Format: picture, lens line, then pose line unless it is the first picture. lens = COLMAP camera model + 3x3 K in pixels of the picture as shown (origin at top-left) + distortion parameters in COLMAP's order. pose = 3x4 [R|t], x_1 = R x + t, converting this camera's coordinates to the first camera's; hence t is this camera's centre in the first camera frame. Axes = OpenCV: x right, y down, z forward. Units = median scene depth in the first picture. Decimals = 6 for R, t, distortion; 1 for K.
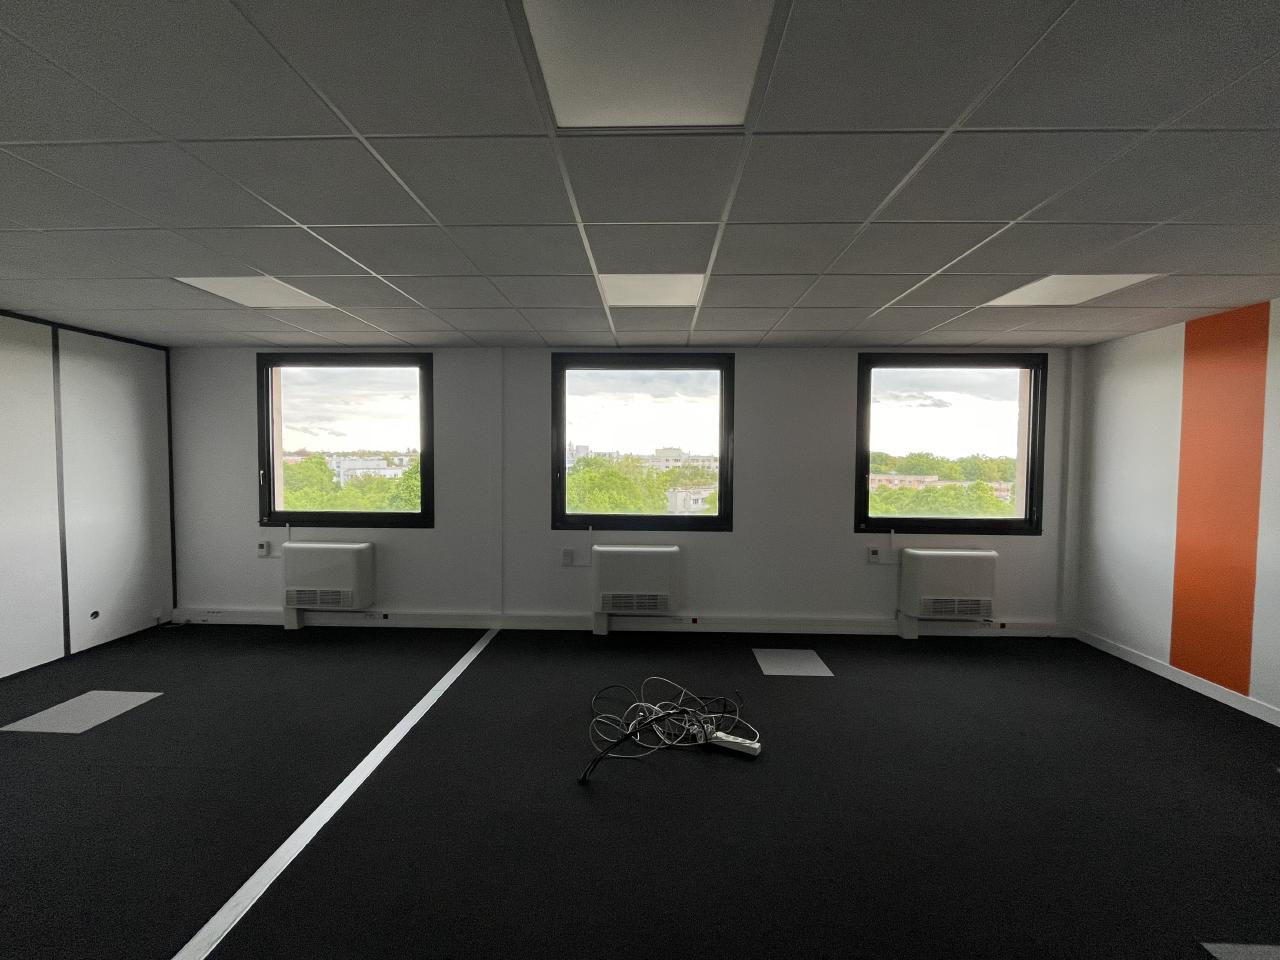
lens RADIAL K [[509.6, 0, 643.0], [0, 509.6, 472.8], [0, 0, 1]] dist [0.005599, -0.000380]
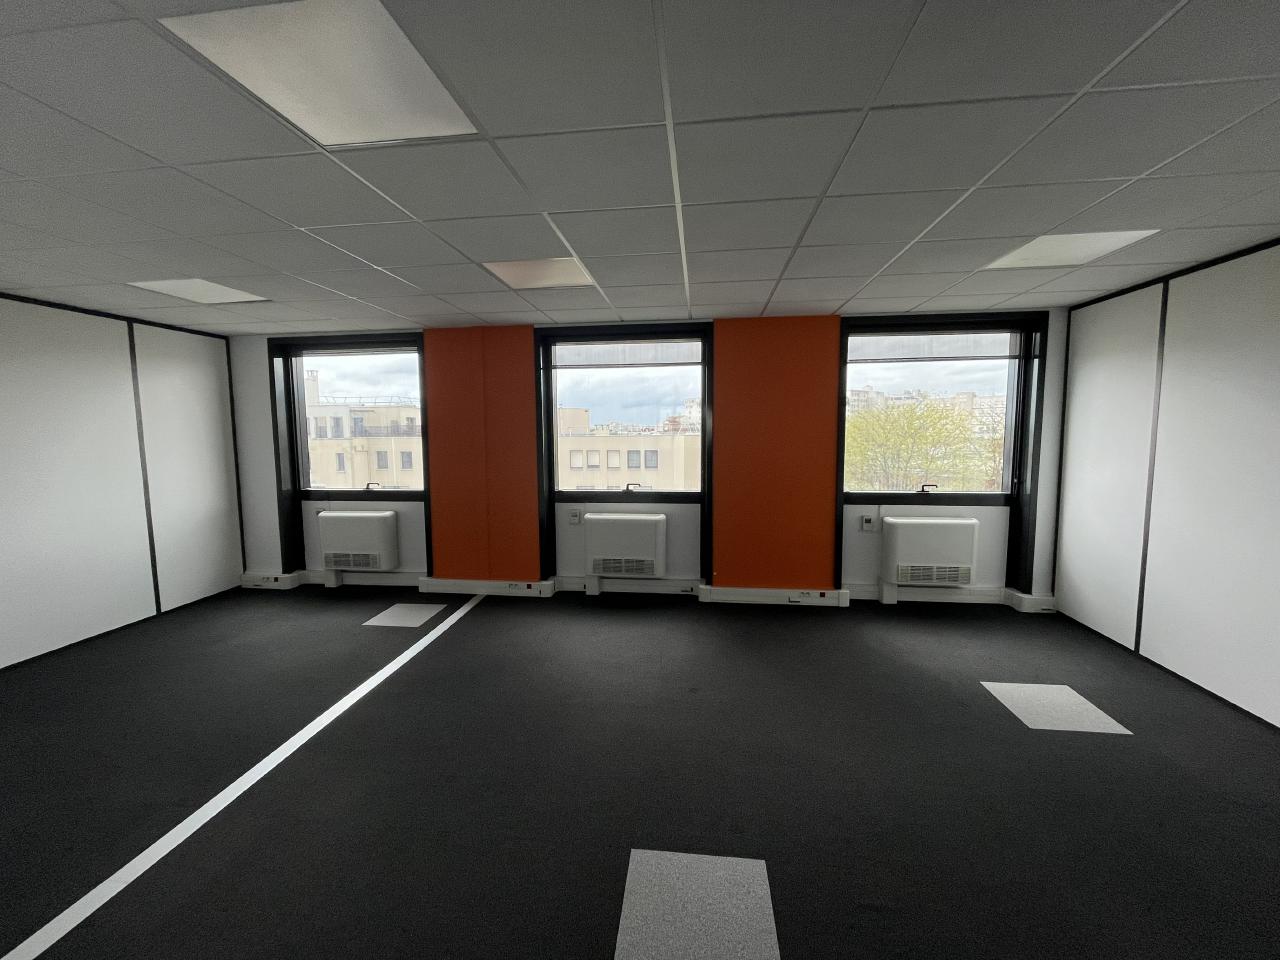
lens RADIAL K [[509.6, 0, 696.1], [0, 509.6, 480.7], [0, 0, 1]] dist [0.005599, -0.000380]
pose [[0.995701, -0.005970, -0.092433, 0.227289], [0.012330, 0.997583, 0.068389, 0.003506], [0.091801, -0.069235, 0.993368, -0.035158]]
